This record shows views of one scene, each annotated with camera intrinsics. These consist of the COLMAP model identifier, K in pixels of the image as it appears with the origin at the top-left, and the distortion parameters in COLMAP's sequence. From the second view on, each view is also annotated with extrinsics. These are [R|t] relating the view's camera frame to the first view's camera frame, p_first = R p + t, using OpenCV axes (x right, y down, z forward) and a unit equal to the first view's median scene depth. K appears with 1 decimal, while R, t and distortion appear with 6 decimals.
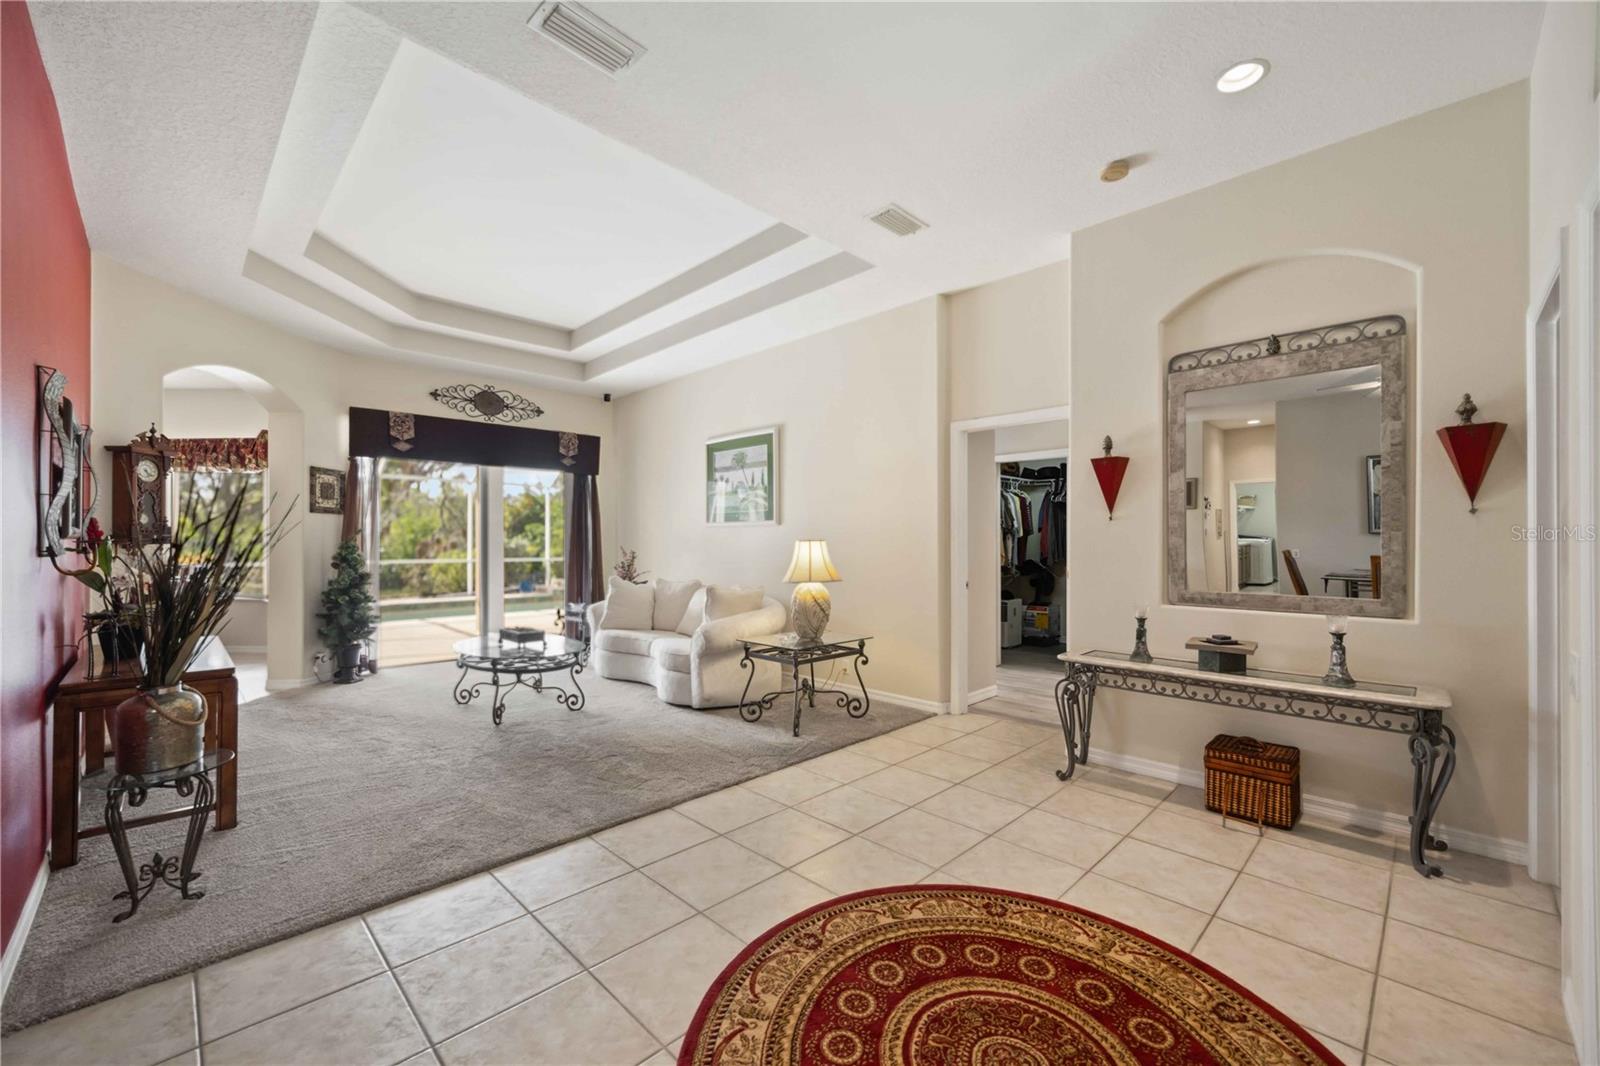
lens RADIAL K [[645.3, 0, 796.1], [0, 645.3, 540.1], [0, 0, 1]] dist [-0.006528, 0.002263]
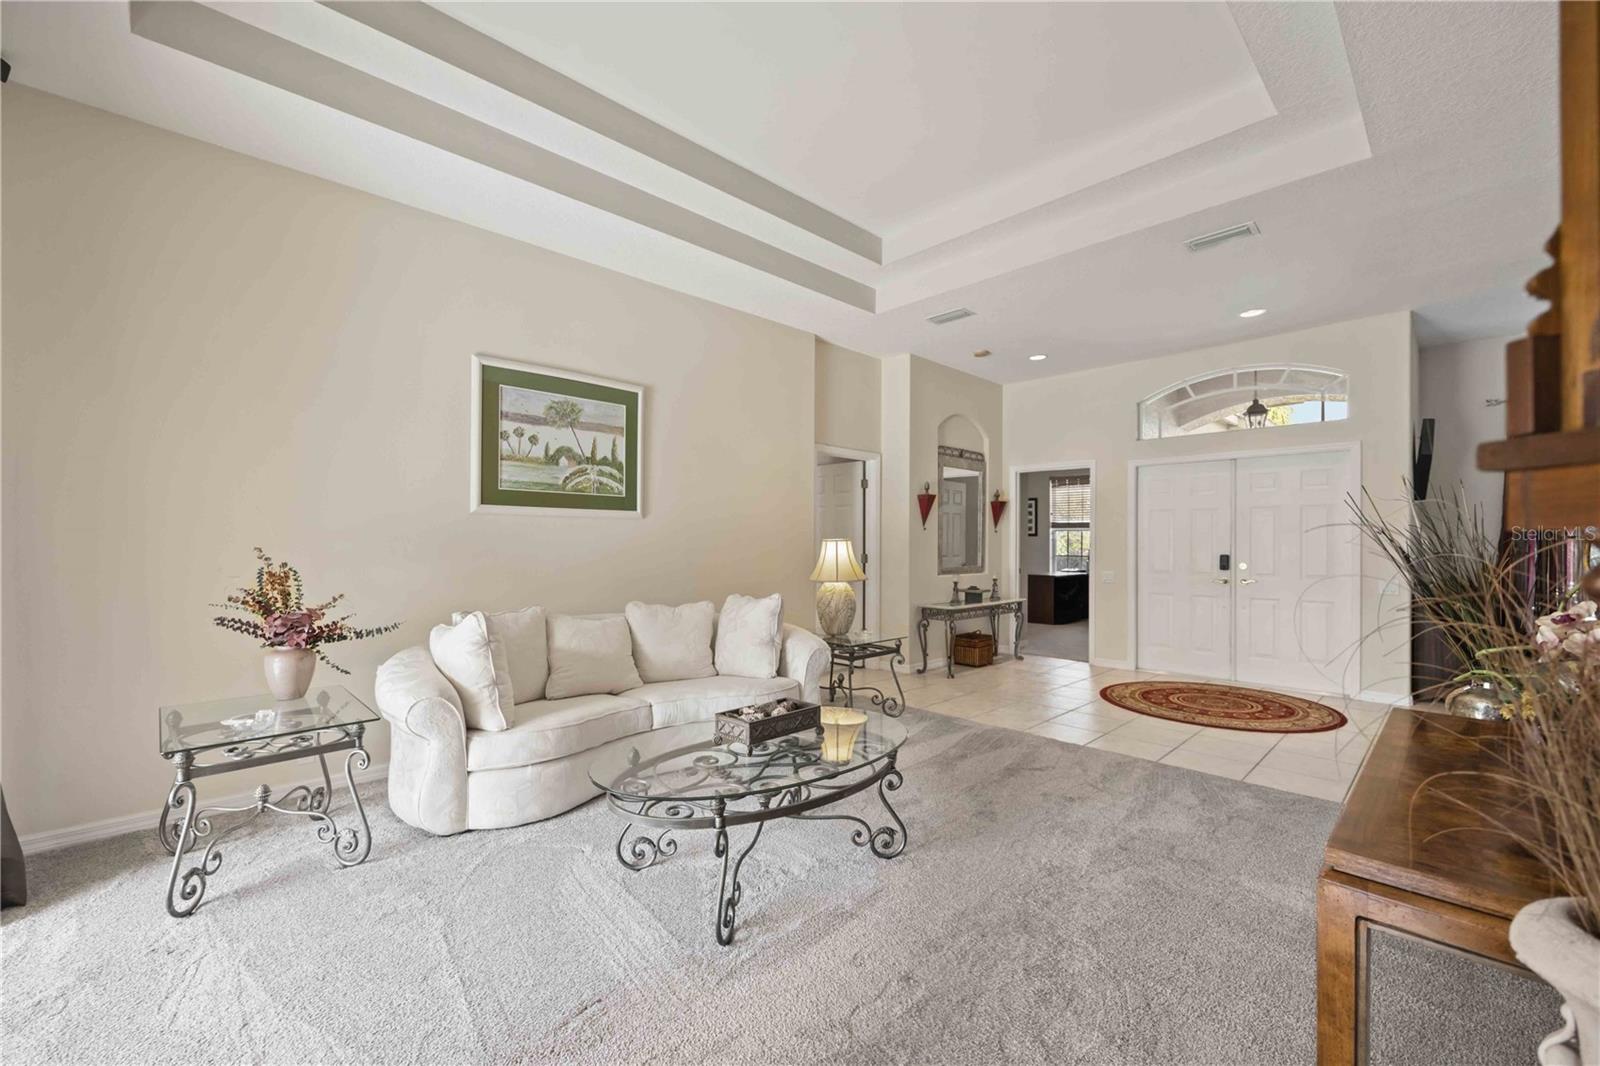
lens RADIAL K [[645.3, 0, 798.4], [0, 645.3, 539.1], [0, 0, 1]] dist [-0.006528, 0.002263]
pose [[0.012573, 0.003913, 0.999913, -1.008554], [-0.008762, 0.999954, -0.003803, 0.003329], [-0.999883, -0.008713, 0.012606, 1.045313]]
